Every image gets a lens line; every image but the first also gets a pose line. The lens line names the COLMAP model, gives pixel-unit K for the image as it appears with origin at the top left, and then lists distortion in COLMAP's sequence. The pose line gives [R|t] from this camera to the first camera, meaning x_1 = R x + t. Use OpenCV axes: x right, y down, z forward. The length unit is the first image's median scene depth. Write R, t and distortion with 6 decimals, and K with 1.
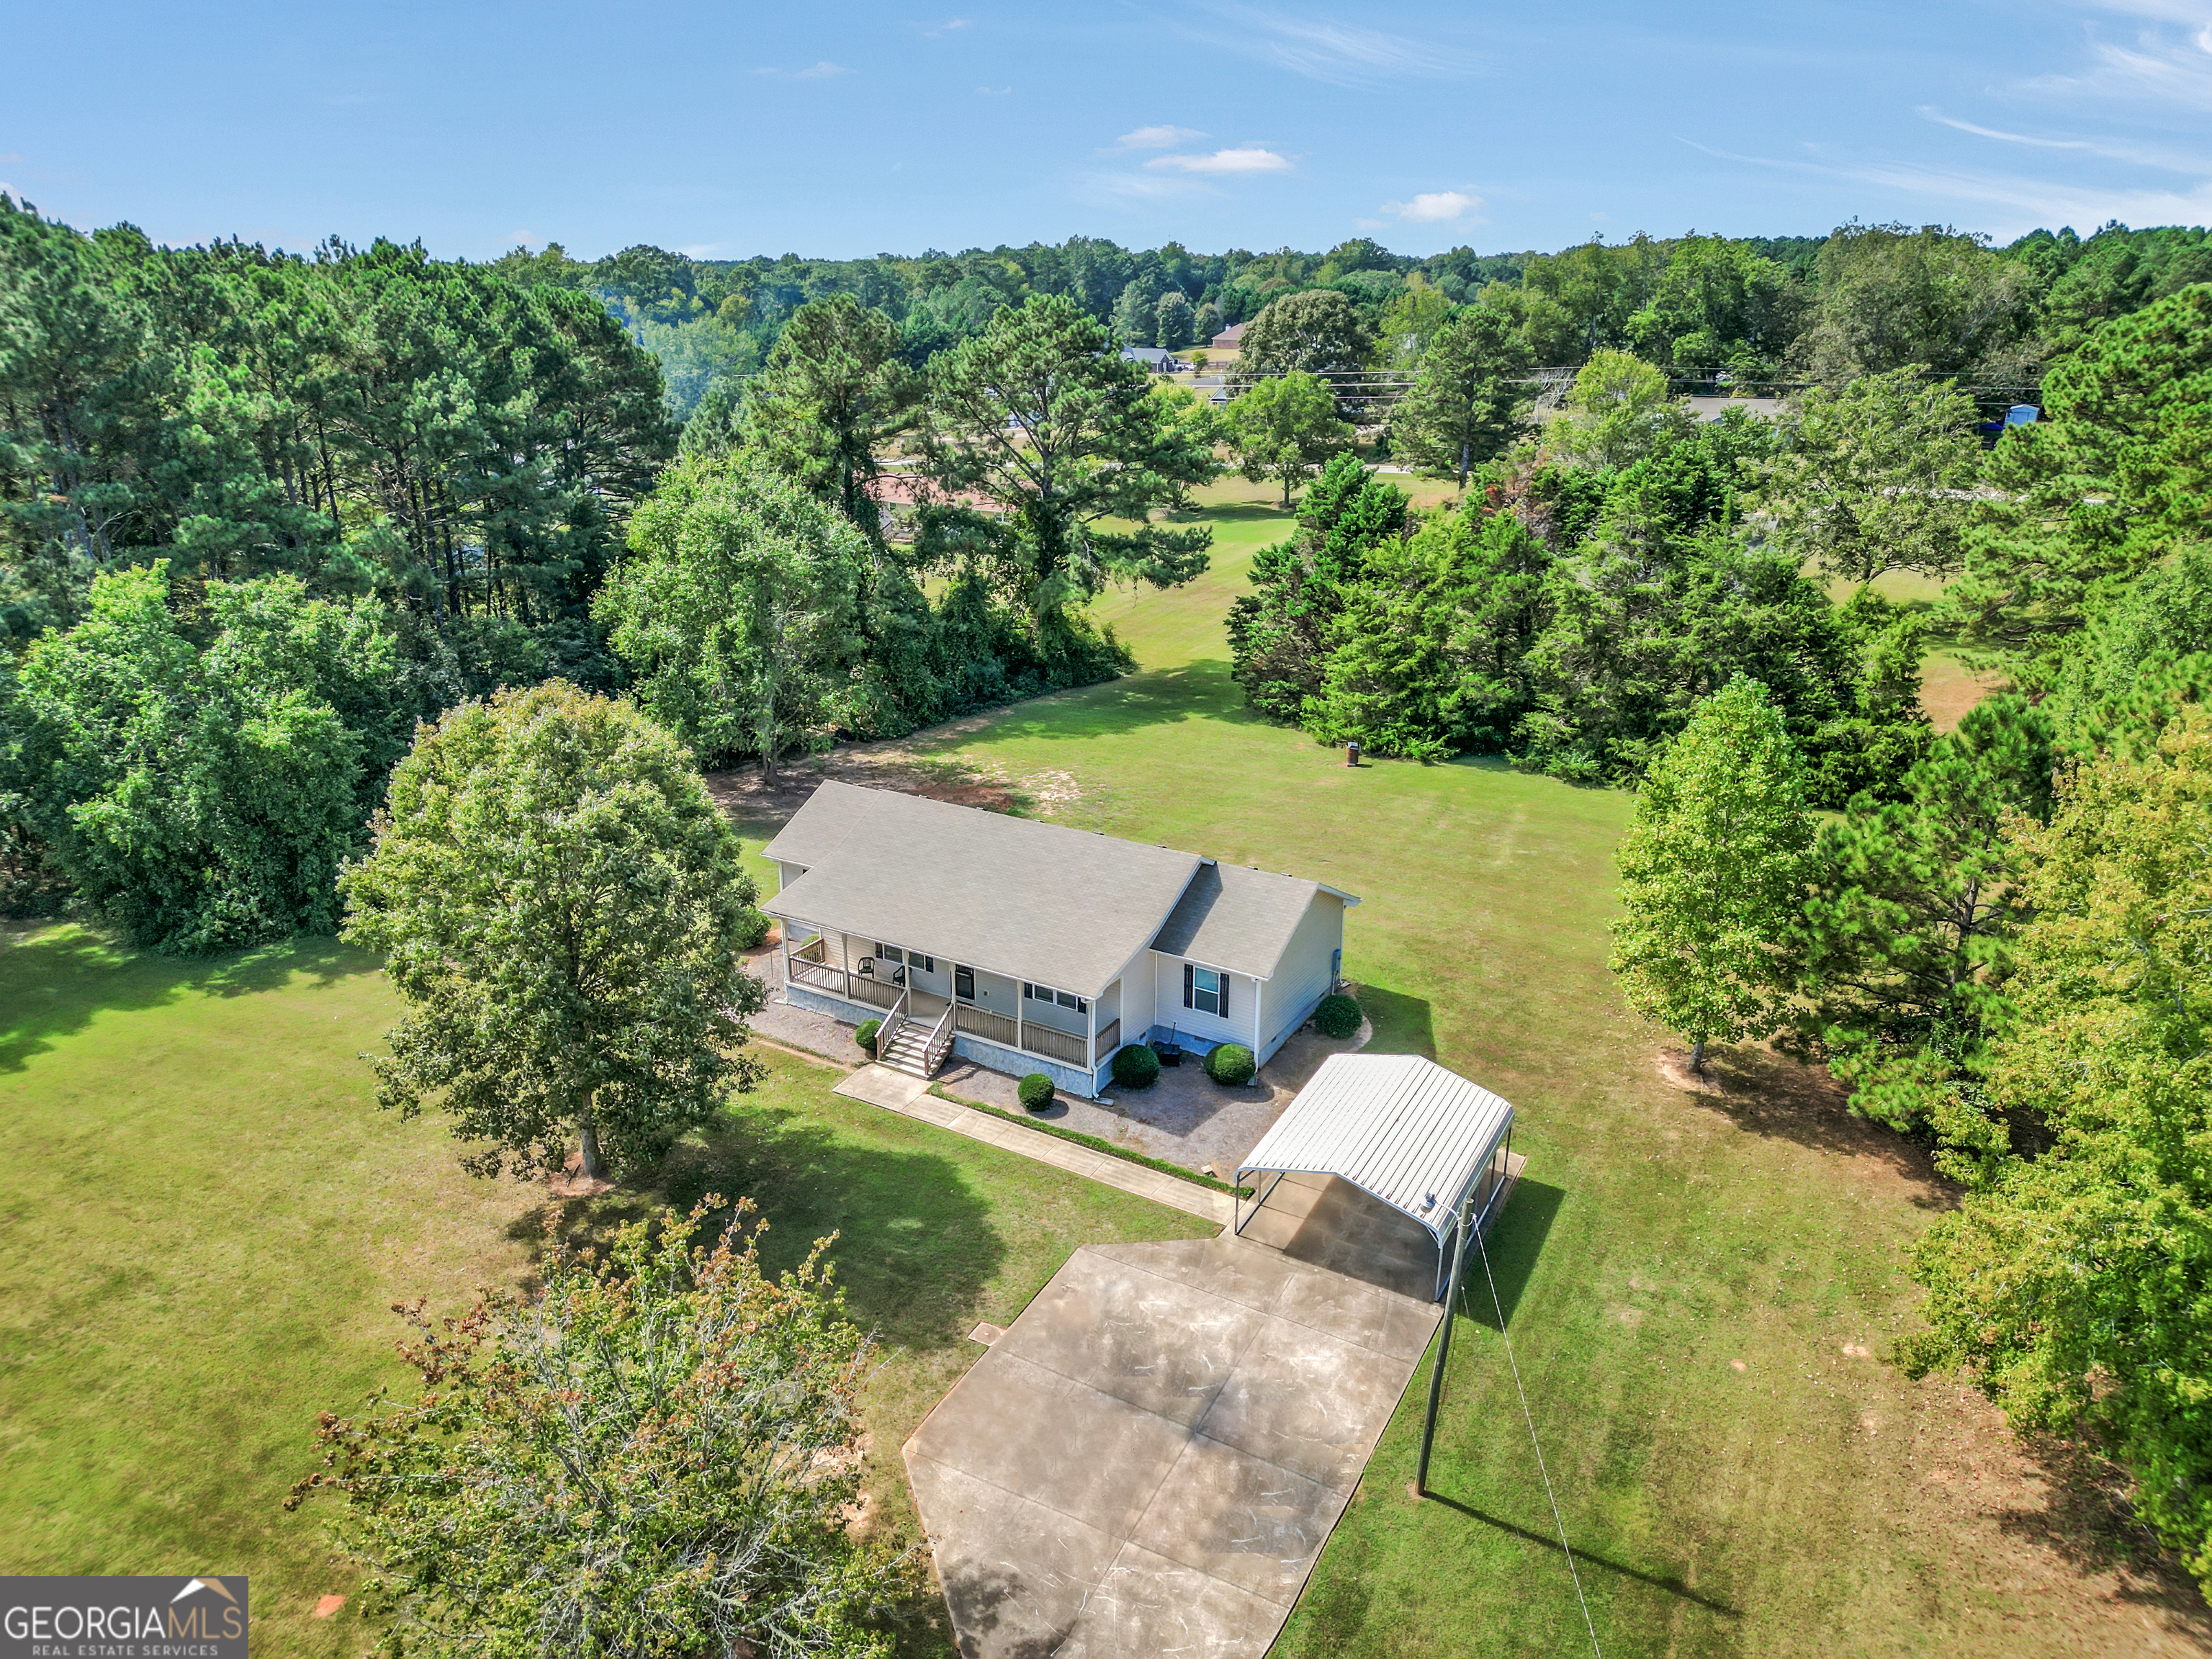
lens RADIAL K [[1584.5, 0, 1054.4], [0, 1584.5, 834.5], [0, 0, 1]] dist [0.038315, -0.000842]
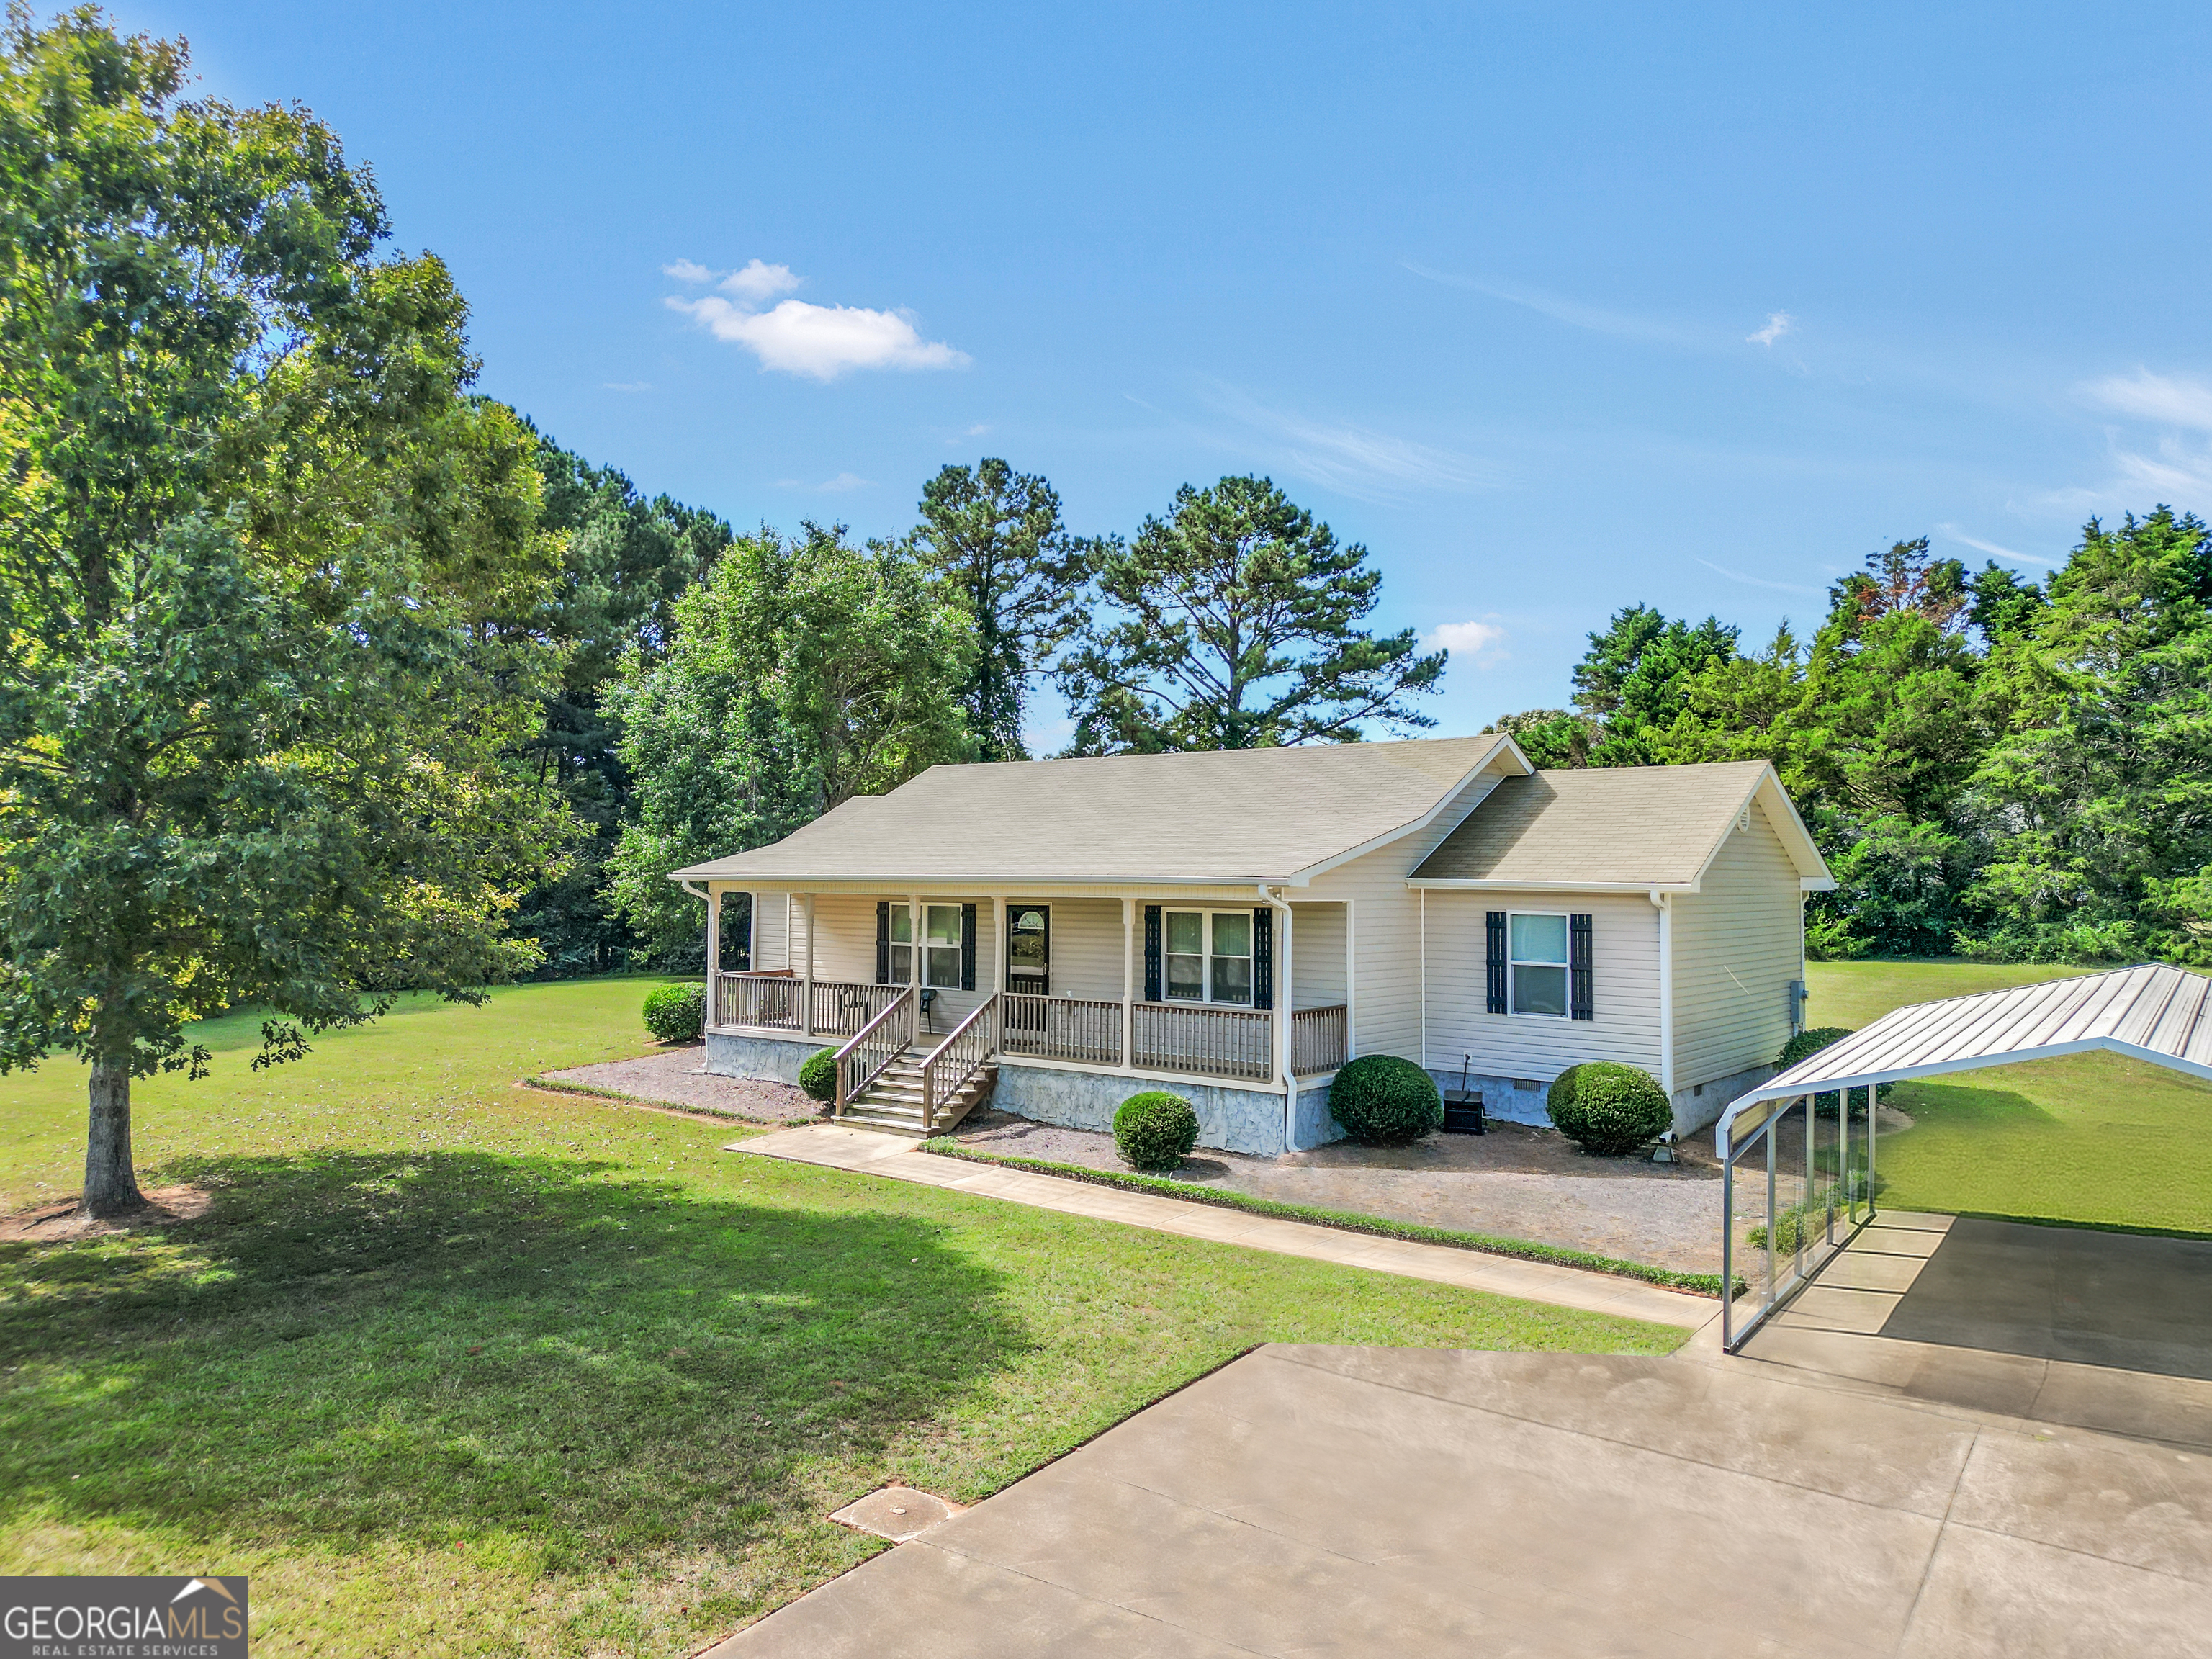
lens RADIAL K [[1584.5, 0, 1054.4], [0, 1584.5, 834.5], [0, 0, 1]] dist [0.038315, -0.000842]
pose [[0.992062, 0.009903, -0.125361, 0.013917], [-0.053272, 0.936121, -0.347619, 0.229512], [0.113911, 0.351538, 0.929218, 0.538799]]
